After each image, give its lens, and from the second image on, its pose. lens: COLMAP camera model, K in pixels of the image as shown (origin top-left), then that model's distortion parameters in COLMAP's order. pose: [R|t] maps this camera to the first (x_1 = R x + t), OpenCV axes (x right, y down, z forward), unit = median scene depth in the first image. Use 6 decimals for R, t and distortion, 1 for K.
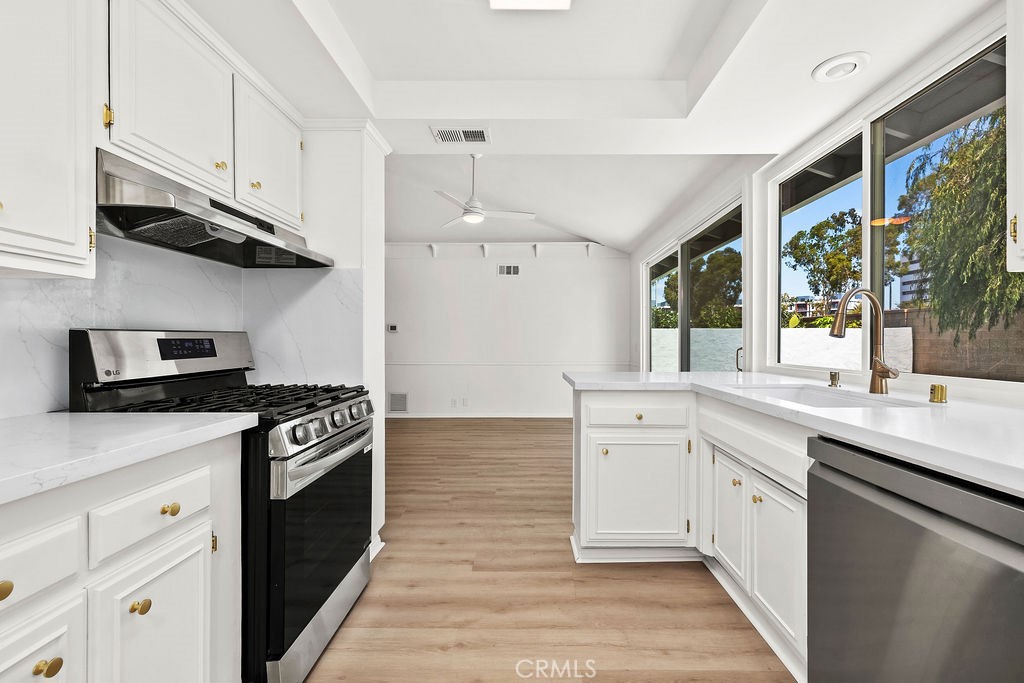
lens RADIAL K [[444.7, 0, 533.6], [0, 444.7, 342.0], [0, 0, 1]] dist [0.000656, 0.000031]
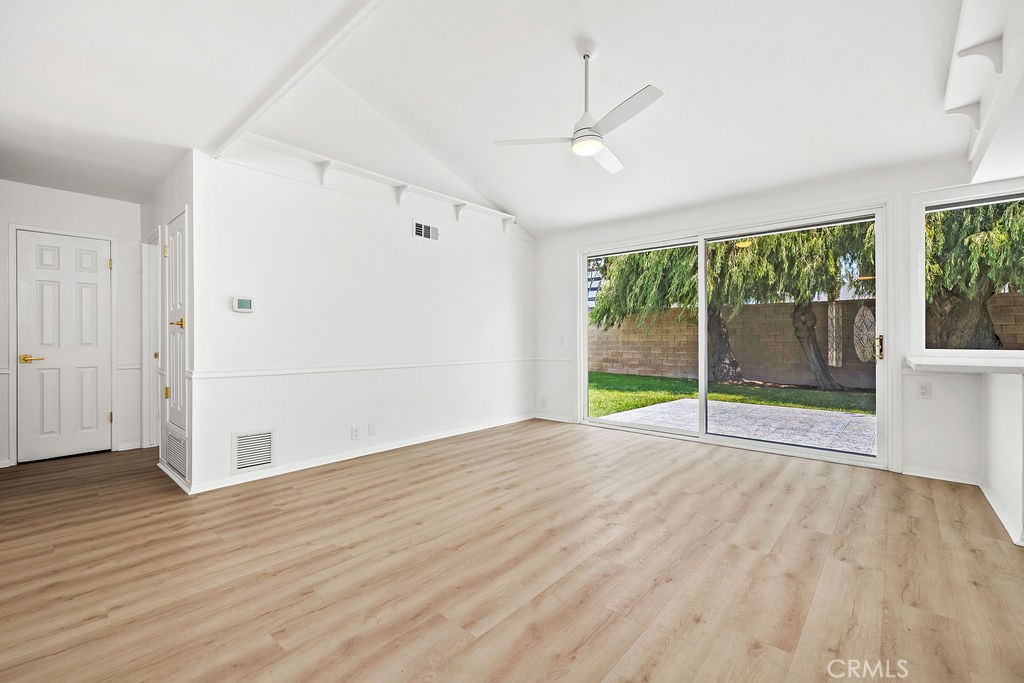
lens RADIAL K [[434.8, 0, 508.5], [0, 434.8, 338.2], [0, 0, 1]] dist [0.001712, 0.000219]
pose [[0.667434, -0.003215, 0.744662, -0.826131], [0.001256, 0.999994, 0.003192, 0.009868], [-0.744668, -0.001196, 0.667434, 0.767338]]
